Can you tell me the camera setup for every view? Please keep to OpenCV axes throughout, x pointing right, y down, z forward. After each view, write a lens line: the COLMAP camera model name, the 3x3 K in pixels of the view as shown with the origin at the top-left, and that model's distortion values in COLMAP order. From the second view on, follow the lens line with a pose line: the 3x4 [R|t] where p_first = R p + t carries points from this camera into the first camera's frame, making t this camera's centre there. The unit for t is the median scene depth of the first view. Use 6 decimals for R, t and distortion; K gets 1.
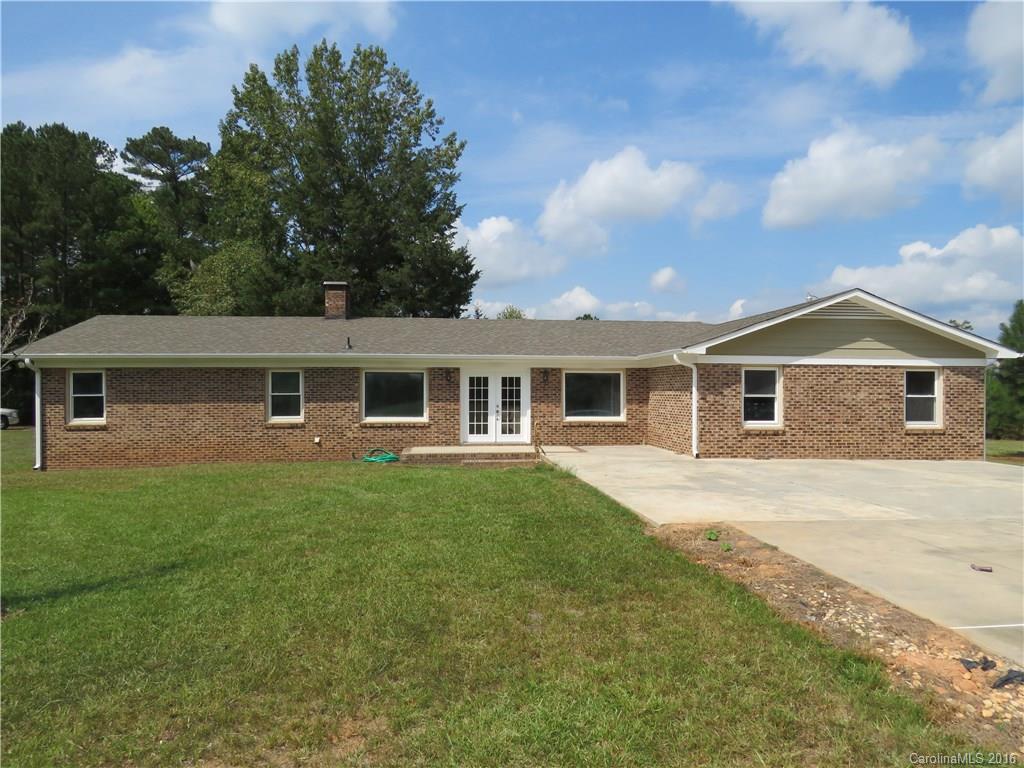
lens RADIAL K [[637.6, 0, 512.0], [0, 637.6, 384.0], [0, 0, 1]] dist [-0.023554, -0.000321]
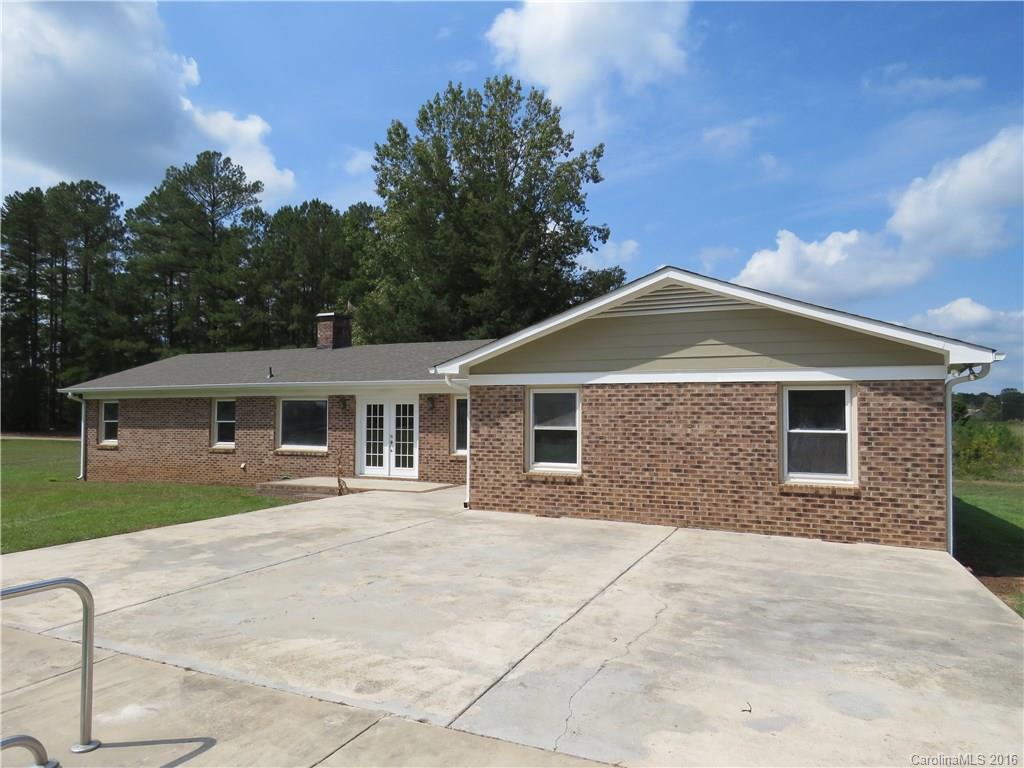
lens RADIAL K [[648.1, 0, 512.0], [0, 648.1, 384.0], [0, 0, 1]] dist [-0.034091, -0.000483]
pose [[0.873987, -0.022331, -0.485435, 0.625757], [0.001703, 0.999078, -0.042893, -0.000129], [0.485946, 0.036662, 0.873220, 0.291542]]
